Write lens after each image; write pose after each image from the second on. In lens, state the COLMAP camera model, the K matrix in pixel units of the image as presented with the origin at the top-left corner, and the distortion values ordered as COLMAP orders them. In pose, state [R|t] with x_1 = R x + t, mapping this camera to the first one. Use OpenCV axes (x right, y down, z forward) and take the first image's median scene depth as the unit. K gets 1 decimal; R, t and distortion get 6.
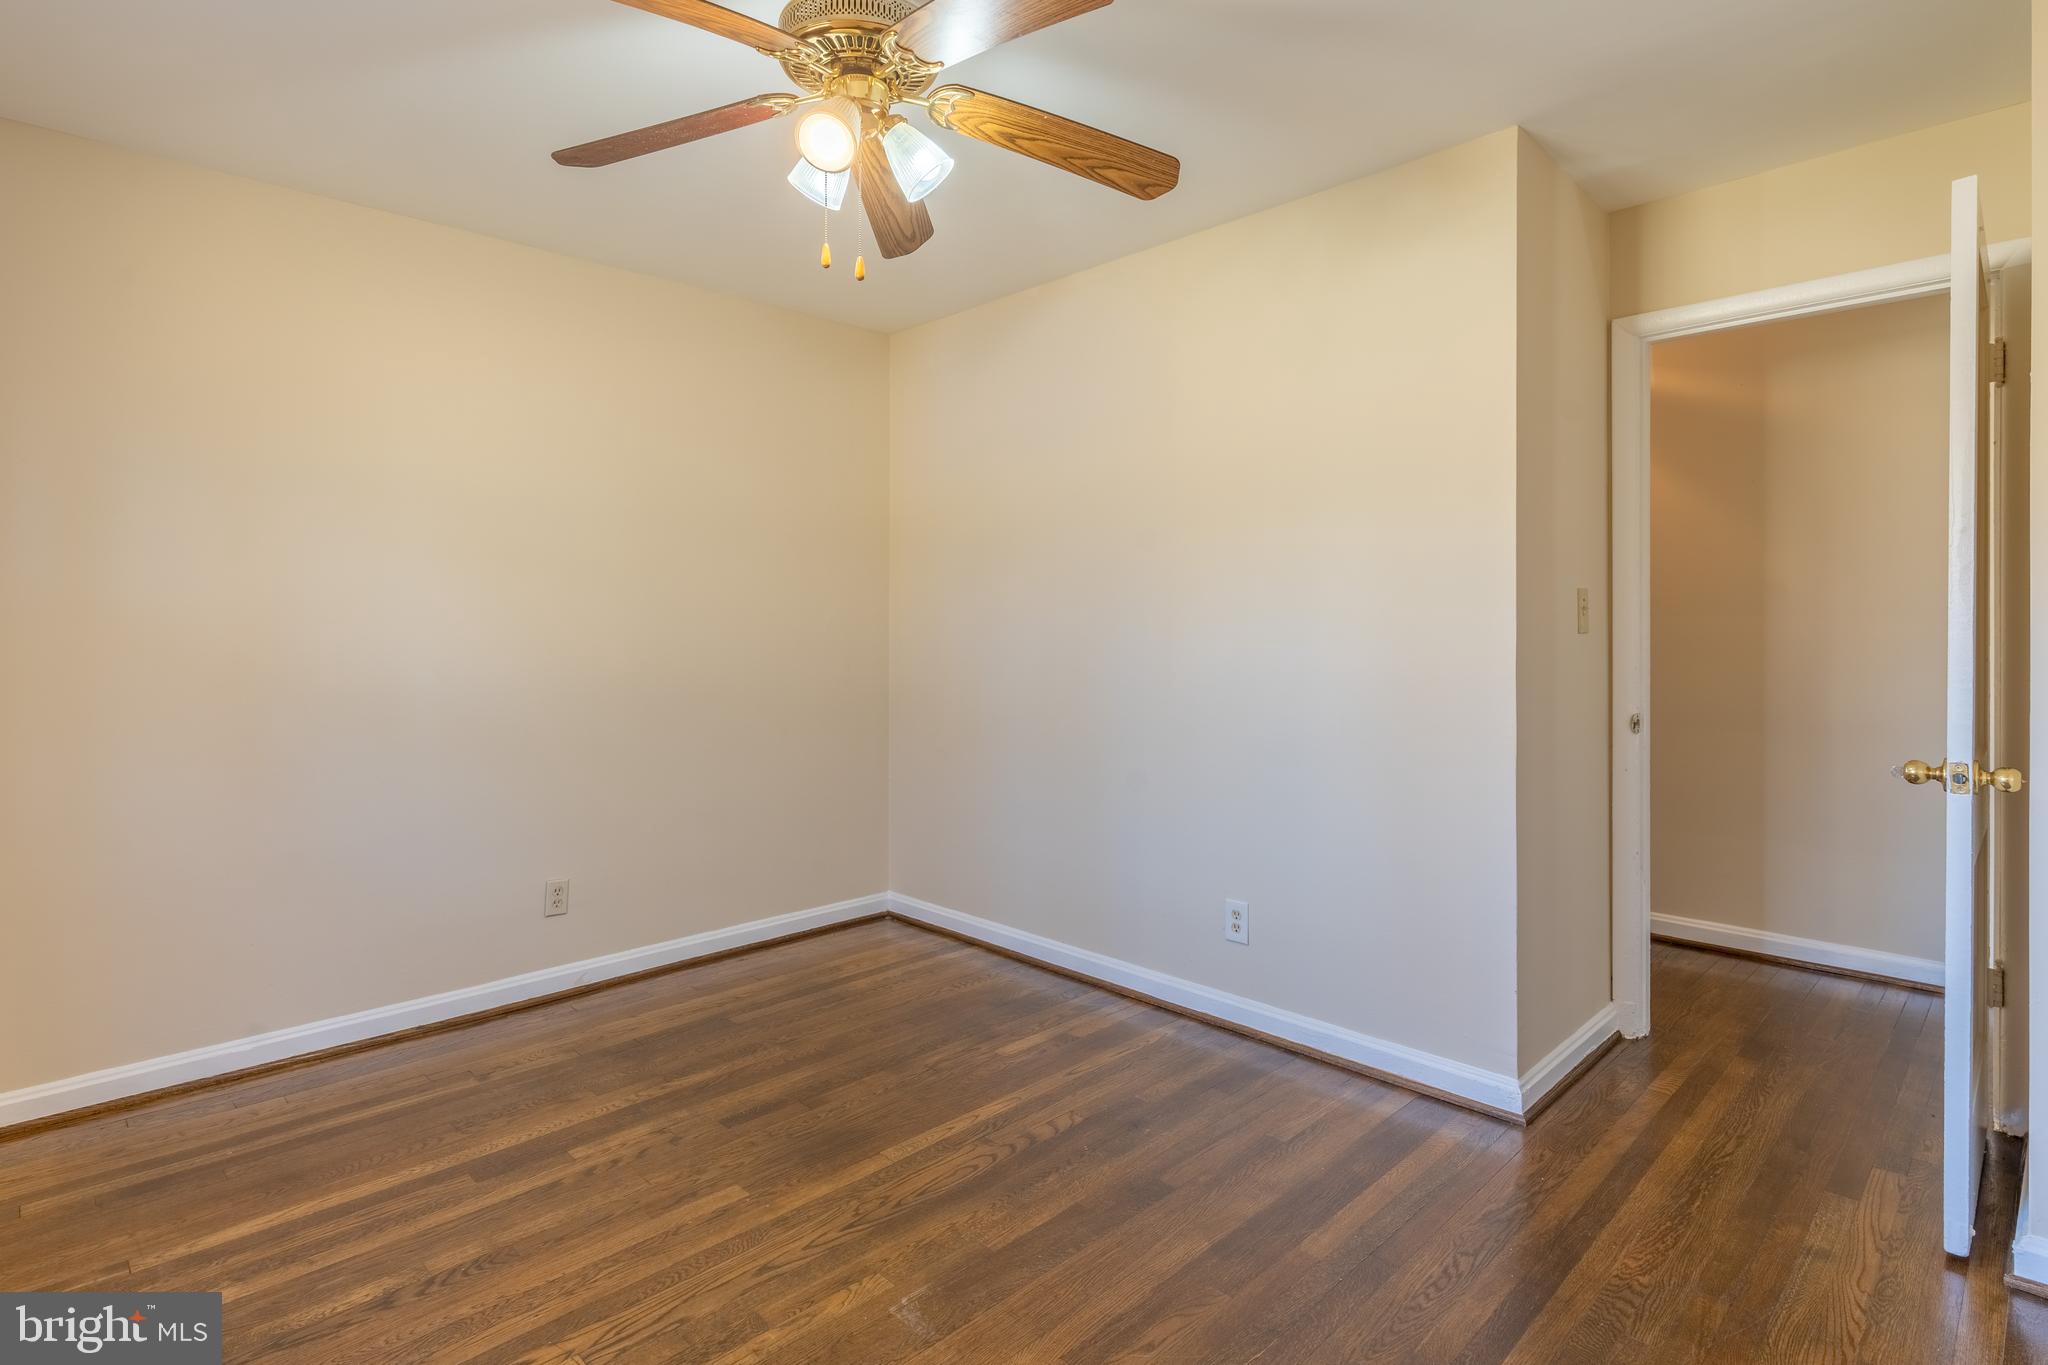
lens RADIAL K [[1001.7, 0, 1022.1], [0, 1001.7, 668.0], [0, 0, 1]] dist [0.000785, 0.000611]
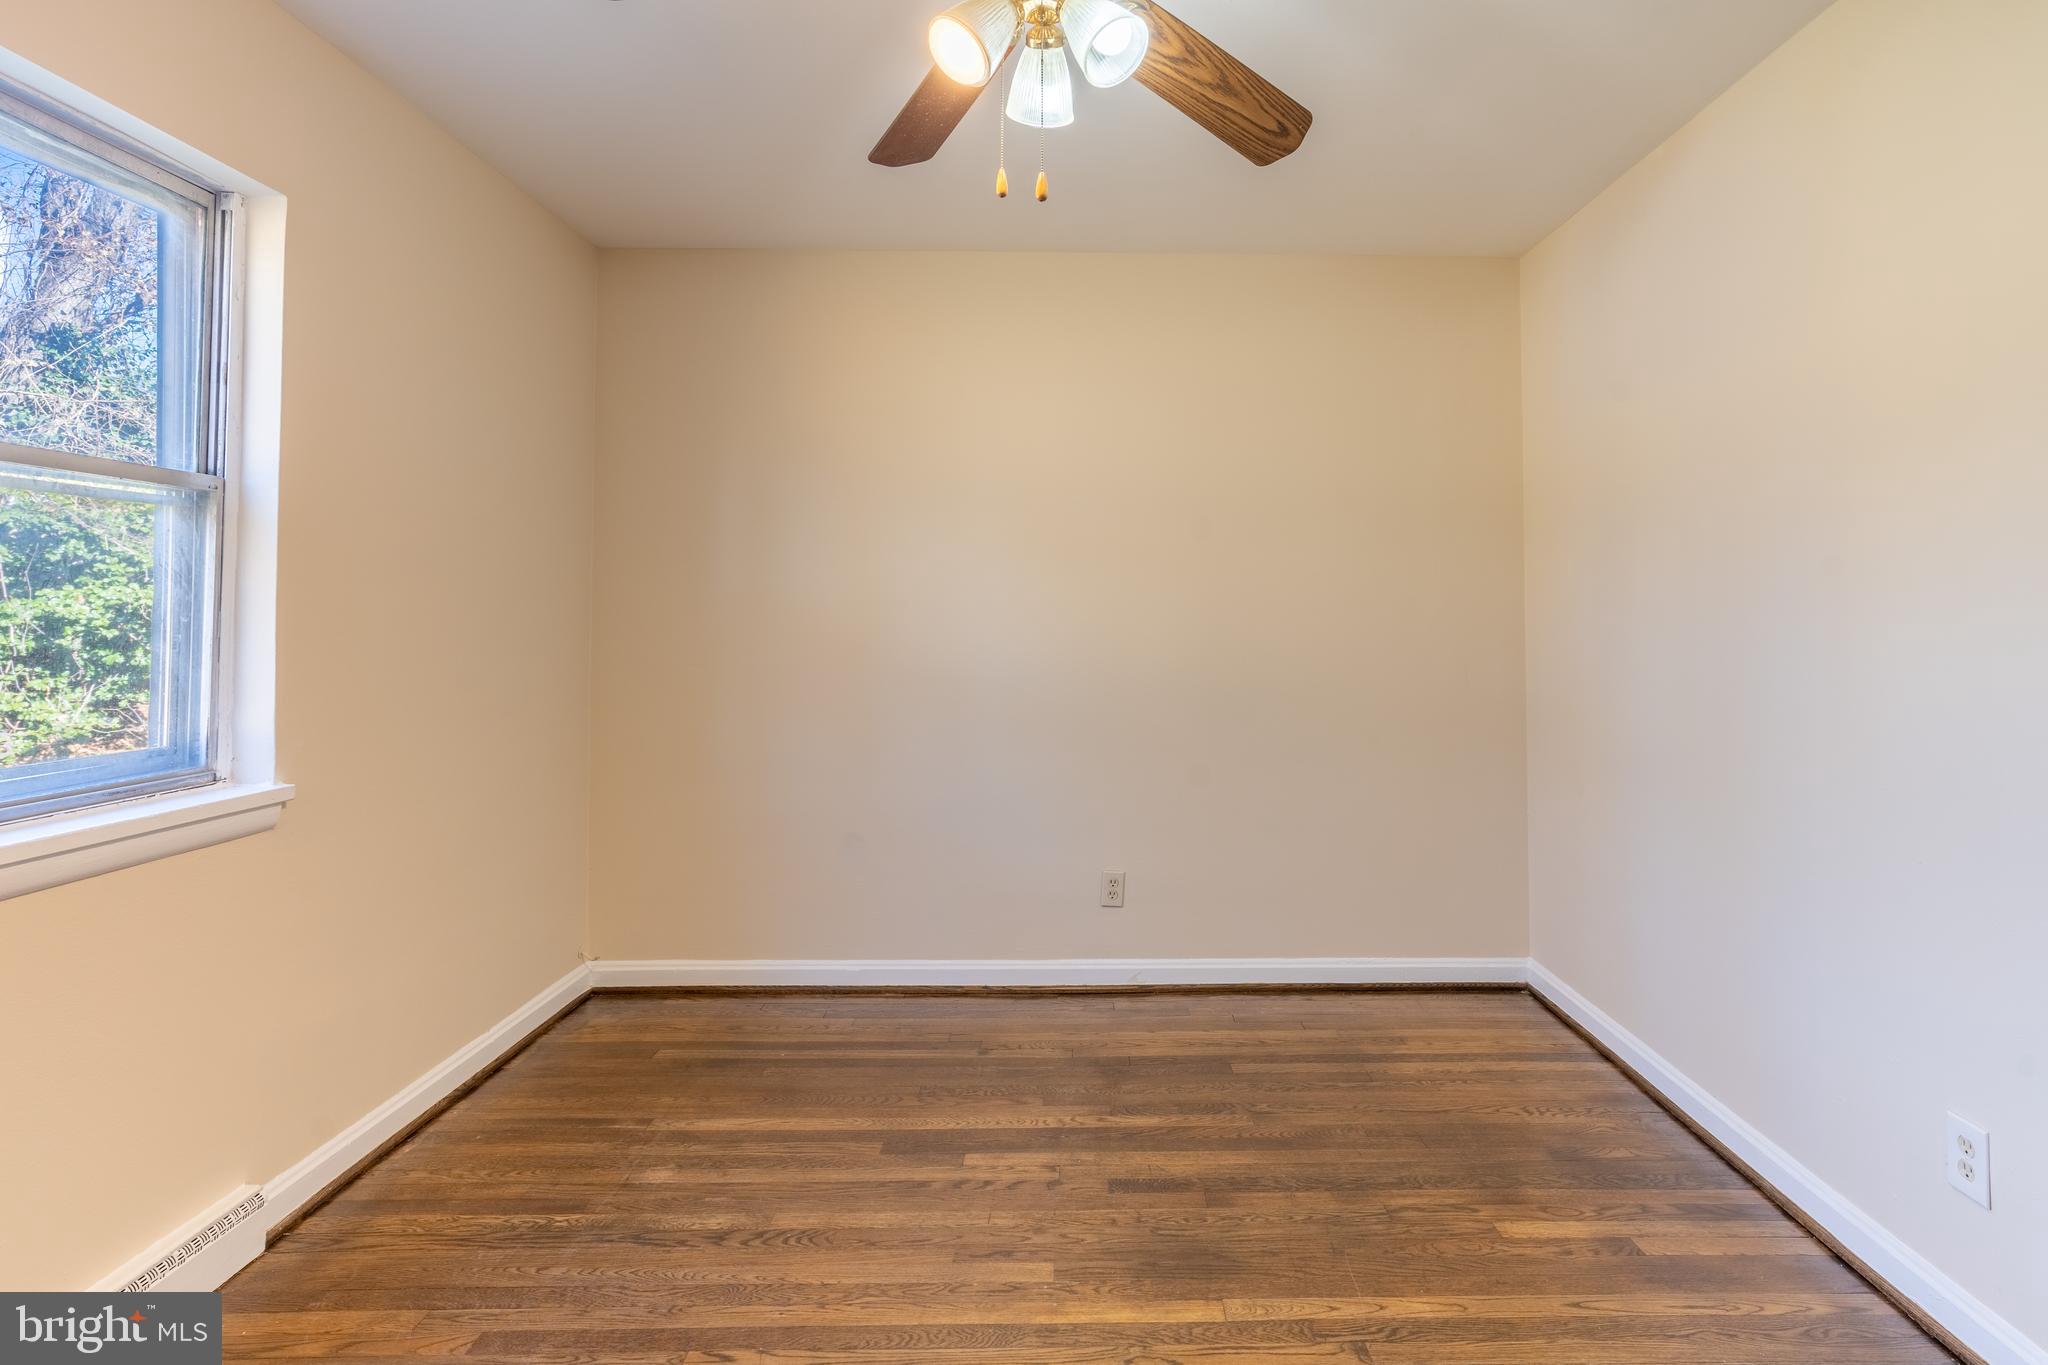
lens RADIAL K [[1042.6, 0, 1025.7], [0, 1042.6, 600.3], [0, 0, 1]] dist [-0.000767, 0.001238]
pose [[0.737587, -0.003481, -0.675243, 0.250201], [-0.035384, 0.998414, -0.043798, -0.012951], [0.674324, 0.056198, 0.736294, 0.234408]]
